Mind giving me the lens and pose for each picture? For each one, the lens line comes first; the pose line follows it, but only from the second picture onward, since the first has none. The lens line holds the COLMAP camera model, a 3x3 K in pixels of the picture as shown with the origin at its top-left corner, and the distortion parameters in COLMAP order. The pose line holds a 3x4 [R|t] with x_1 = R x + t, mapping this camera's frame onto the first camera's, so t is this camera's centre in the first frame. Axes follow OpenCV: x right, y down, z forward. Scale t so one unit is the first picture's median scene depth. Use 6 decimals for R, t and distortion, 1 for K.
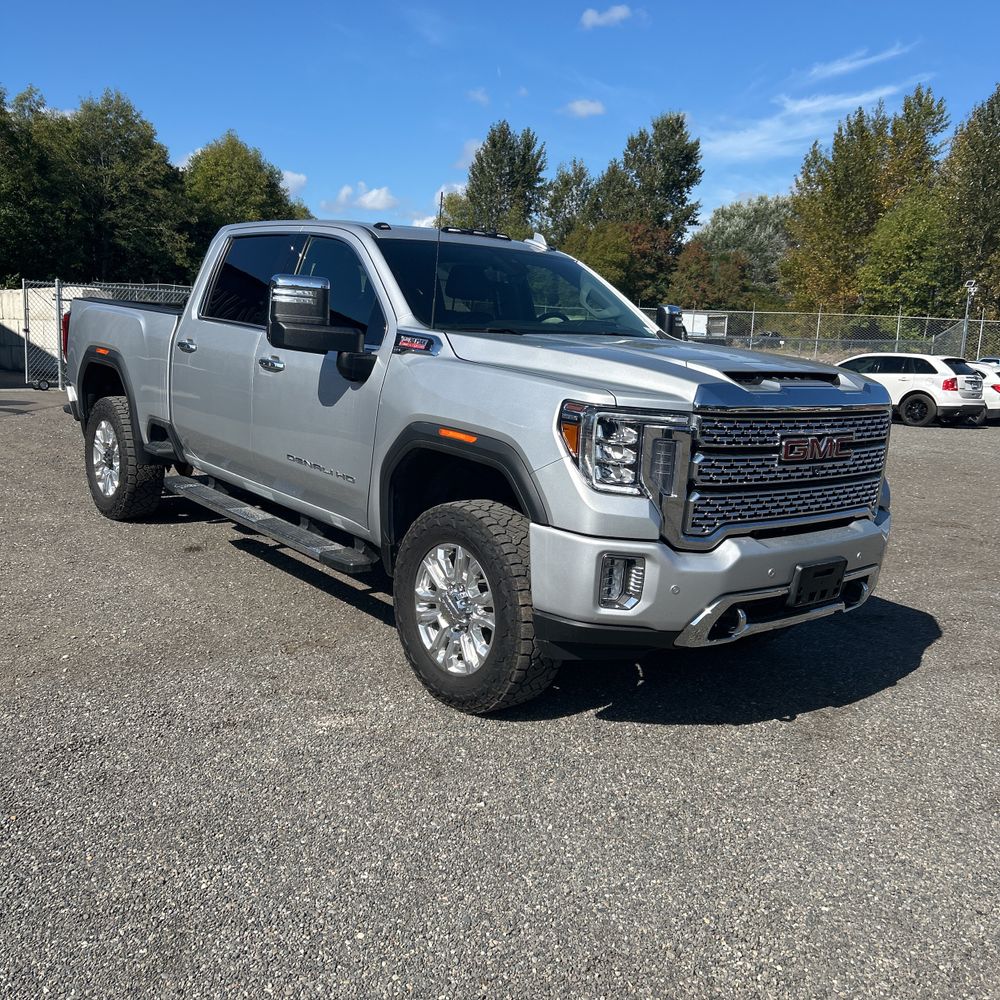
lens RADIAL K [[1001.6, 0, 501.7], [0, 1001.6, 503.7], [0, 0, 1]] dist [0.016967, 0.001729]
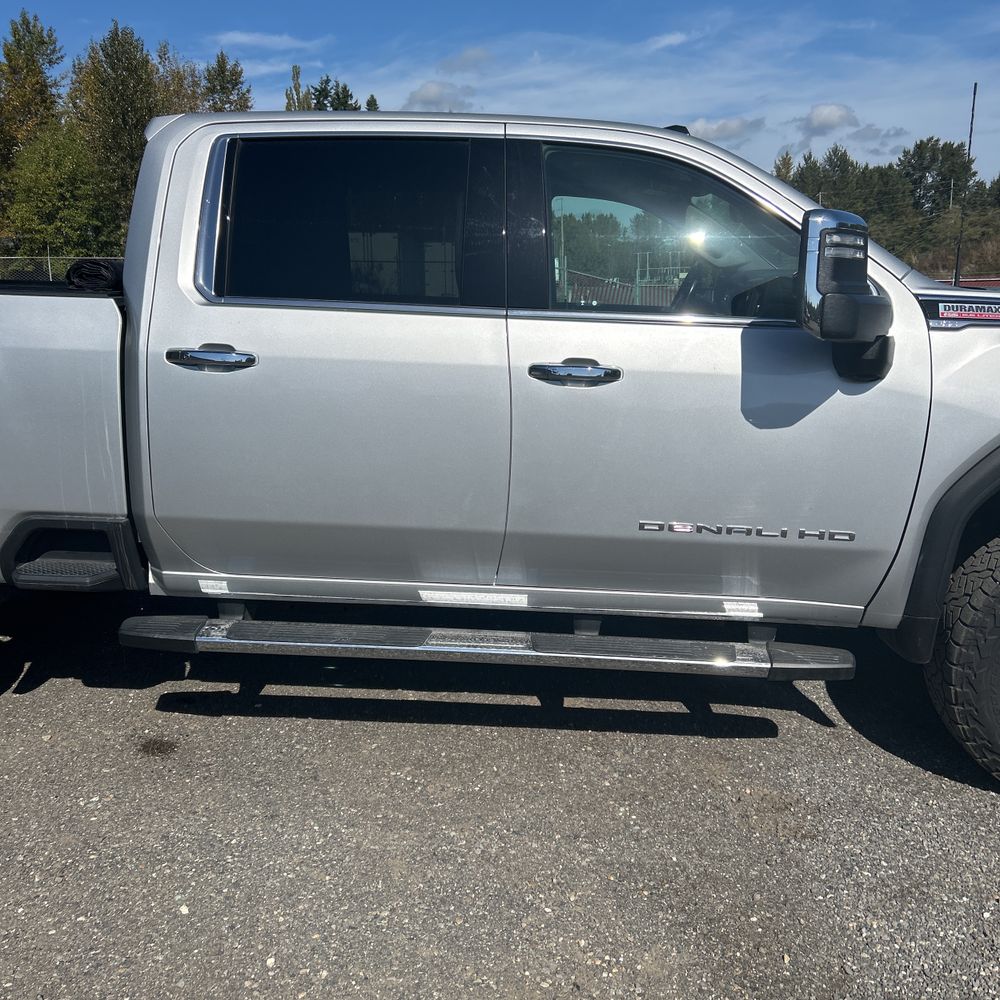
lens RADIAL K [[997.0, 0, 496.5], [0, 997.0, 503.2], [0, 0, 1]] dist [0.044461, -0.048538]
pose [[0.685606, -0.204977, 0.698519, -0.569697], [0.165492, 0.978303, 0.124646, -0.123492], [-0.708912, 0.030141, 0.704653, 0.546973]]
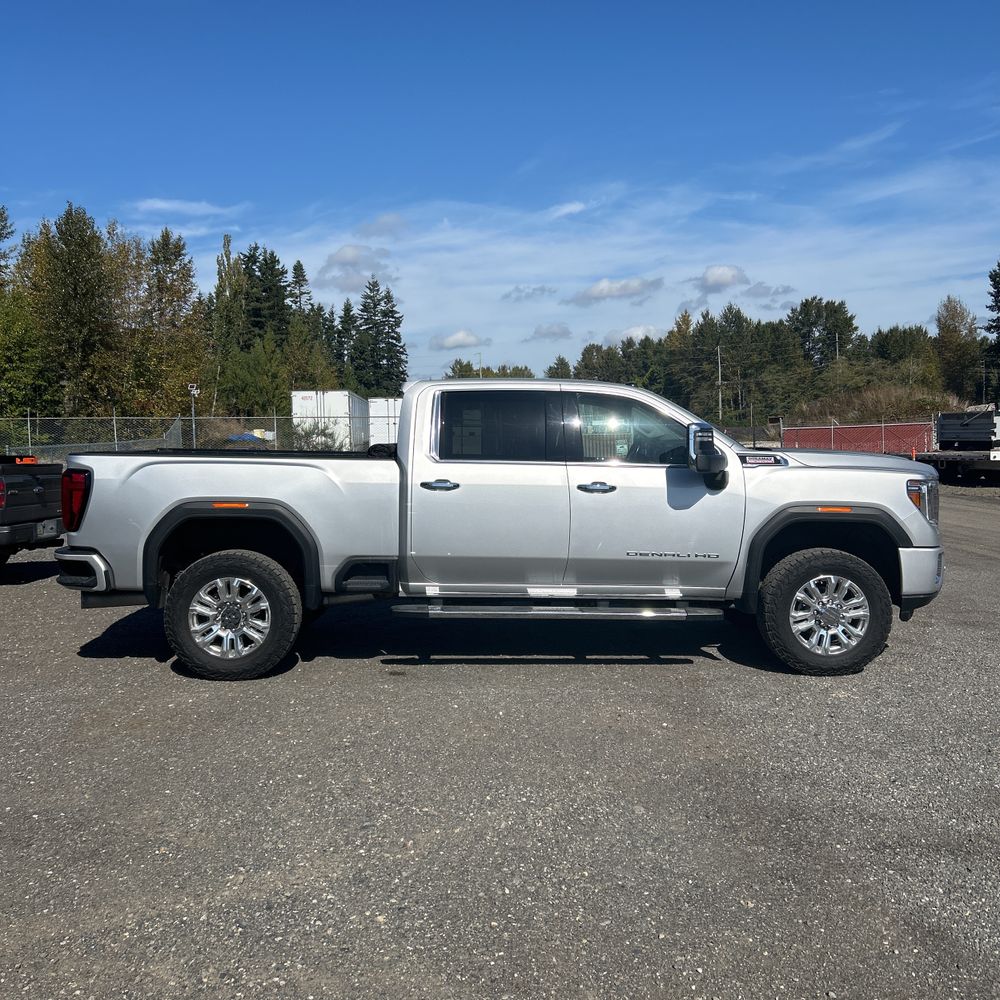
lens RADIAL K [[993.0, 0, 500.0], [0, 993.0, 485.3], [0, 0, 1]] dist [0.094725, -0.212592]
pose [[0.621493, -0.101839, 0.776773, -1.134250], [0.186317, 0.982280, -0.020289, -0.119444], [-0.760942, 0.157336, 0.629454, 0.233312]]
